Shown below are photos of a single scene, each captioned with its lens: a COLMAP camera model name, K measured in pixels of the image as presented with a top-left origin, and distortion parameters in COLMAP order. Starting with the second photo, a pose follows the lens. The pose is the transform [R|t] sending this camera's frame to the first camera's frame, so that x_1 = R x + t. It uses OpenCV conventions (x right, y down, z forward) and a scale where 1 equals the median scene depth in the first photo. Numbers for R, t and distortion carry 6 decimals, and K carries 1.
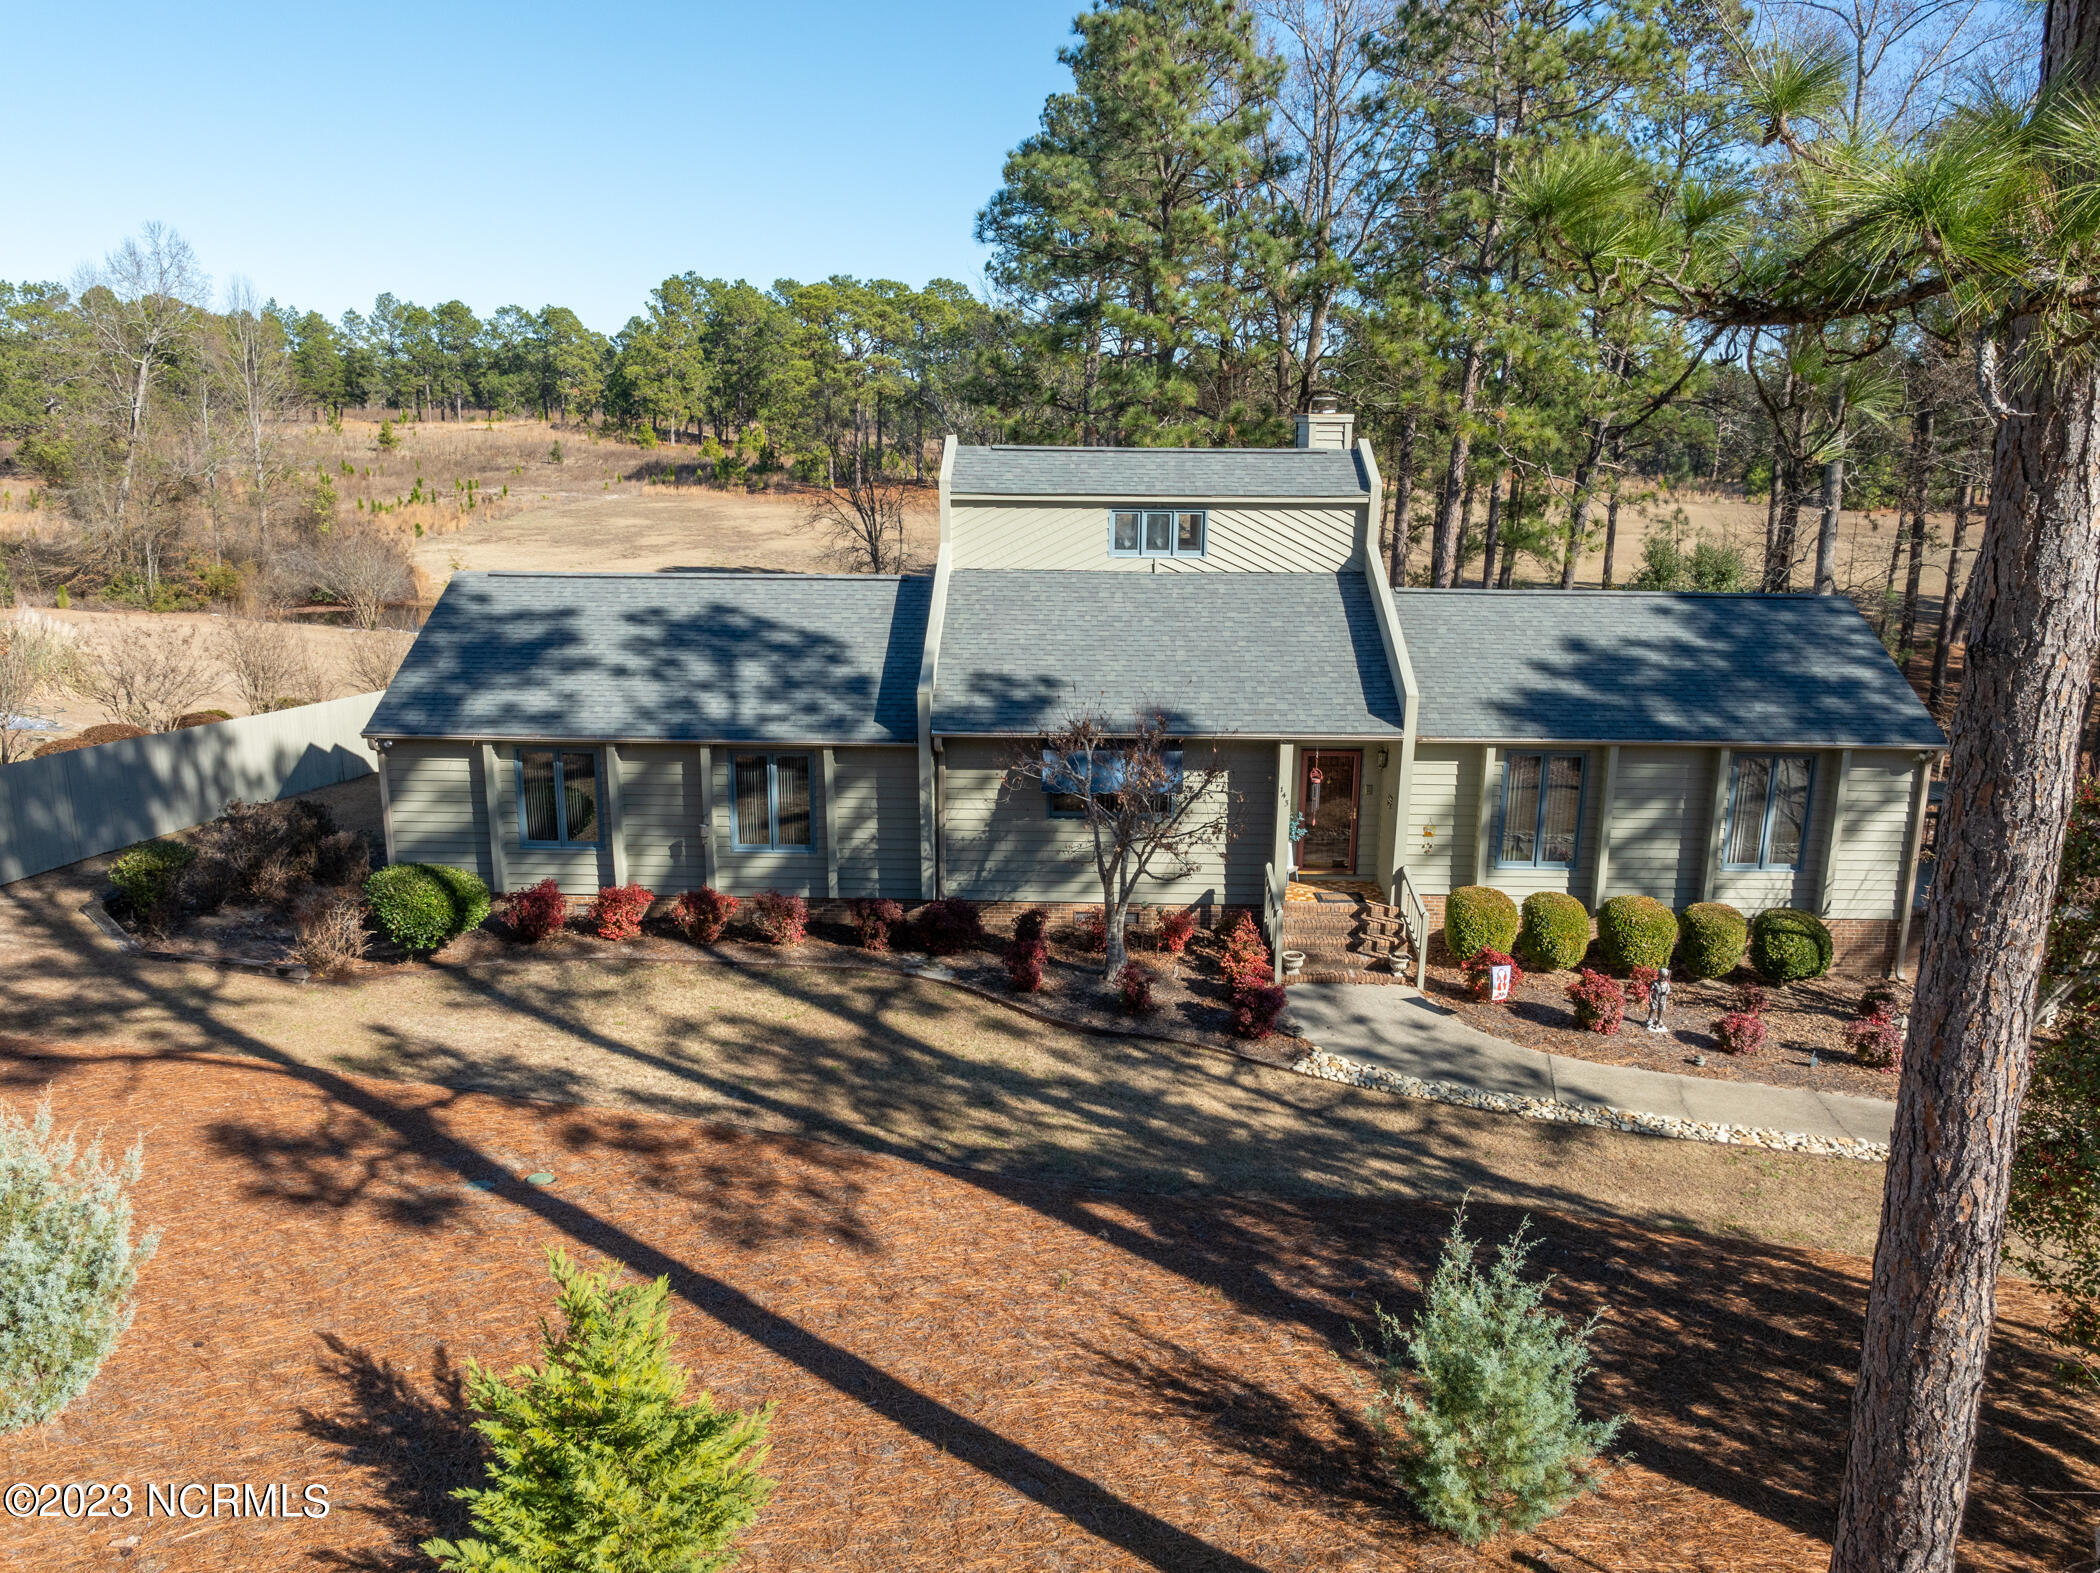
lens RADIAL K [[1542.0, 0, 1050.0], [0, 1542.0, 786.5], [0, 0, 1]] dist [-0.038283, 0.000098]
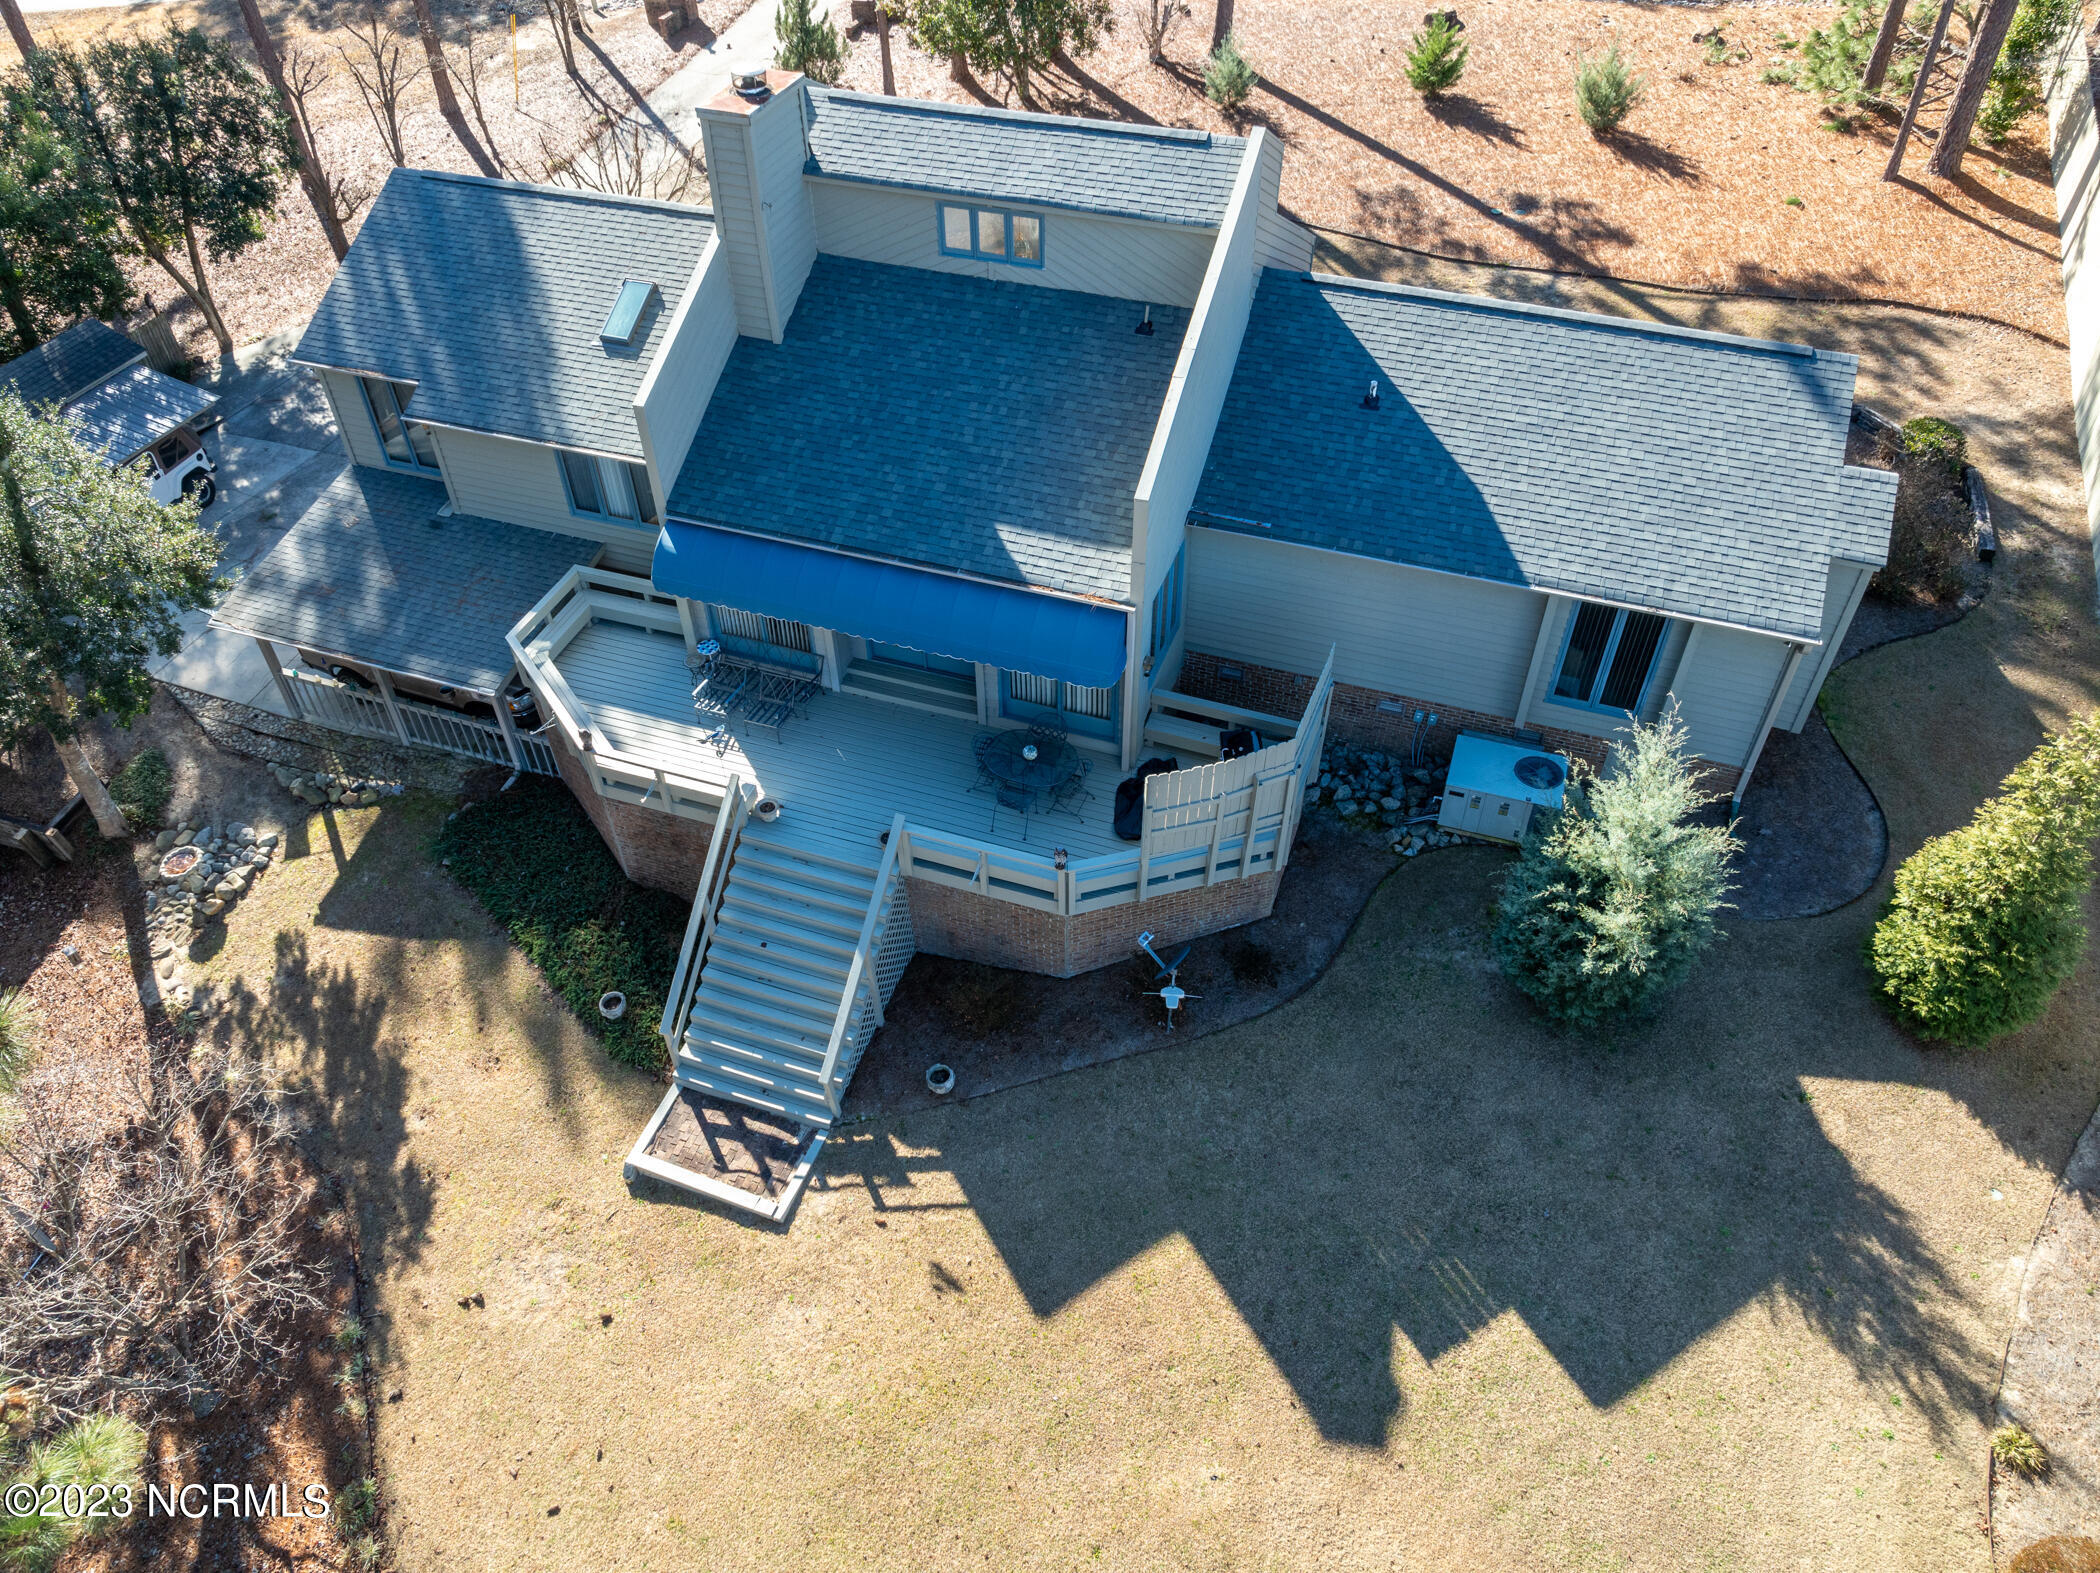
lens RADIAL K [[1468.0, 0, 1045.8], [0, 1468.0, 791.9], [0, 0, 1]] dist [-0.035175, 0.004506]
pose [[-0.945455, -0.222970, 0.237486, -0.266035], [0.080229, 0.547199, 0.833149, -0.813687], [-0.315719, 0.806758, -0.499463, 2.013074]]
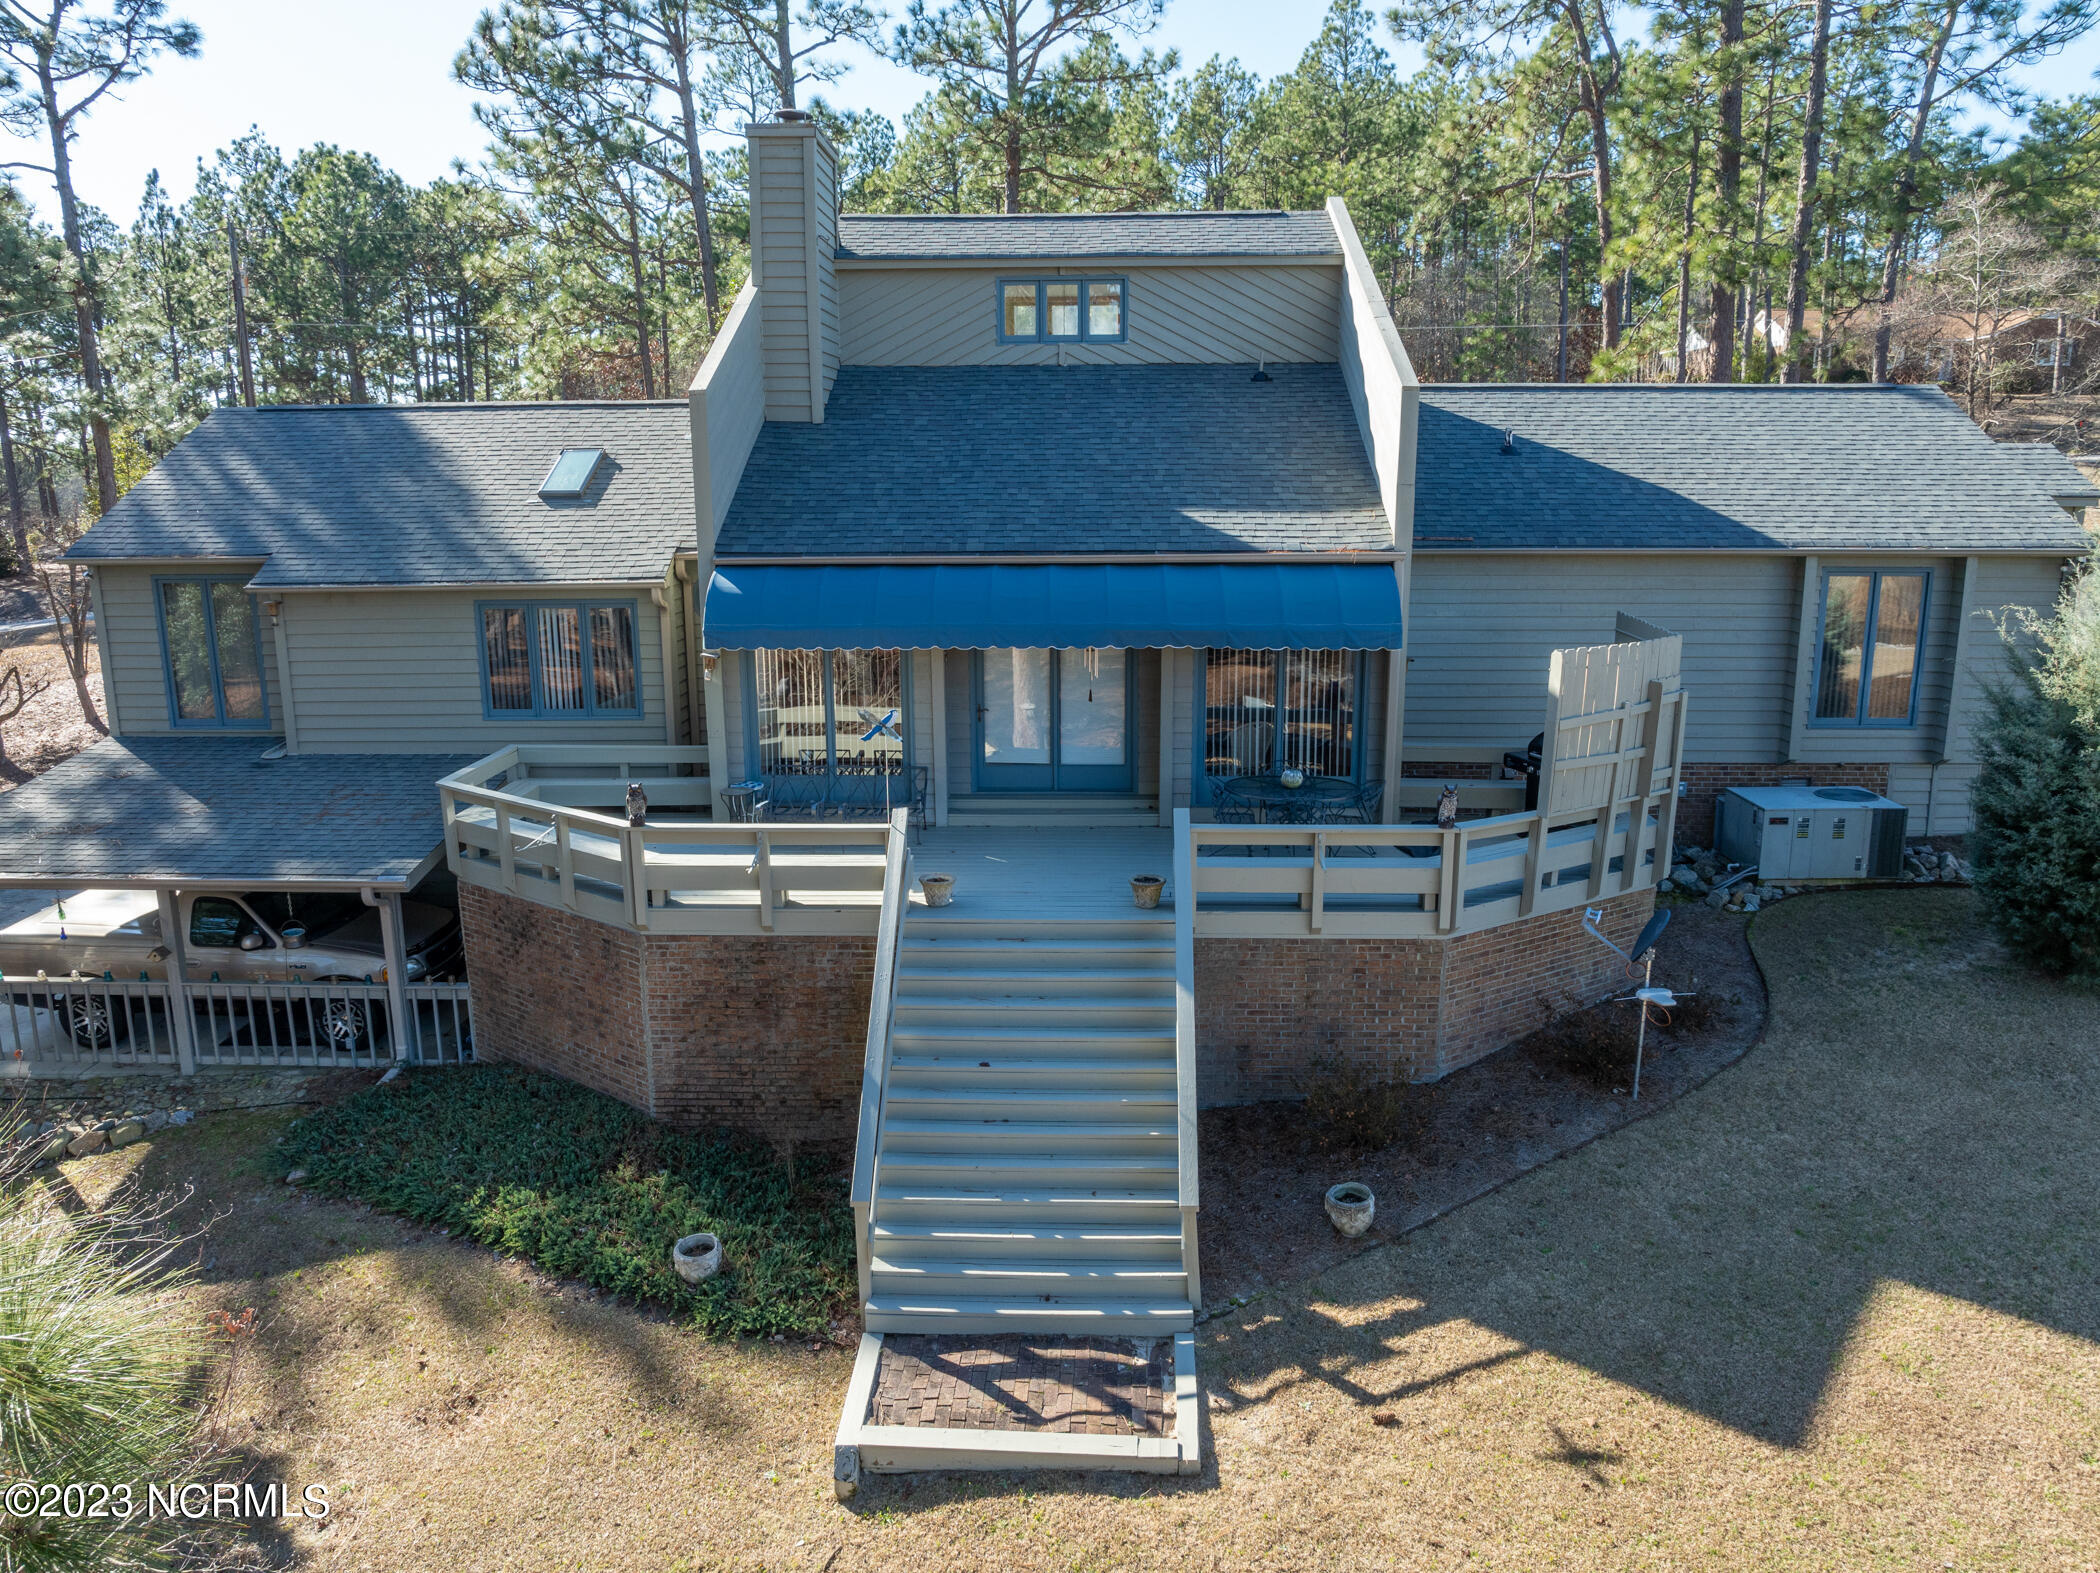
lens RADIAL K [[1506.4, 0, 1045.9], [0, 1506.4, 790.3], [0, 0, 1]] dist [-0.034812, -0.008094]
pose [[-0.999532, -0.006475, 0.029896, 0.059985], [0.007130, 0.901108, 0.433536, -0.343023], [-0.029746, 0.433546, -0.900640, 2.145549]]
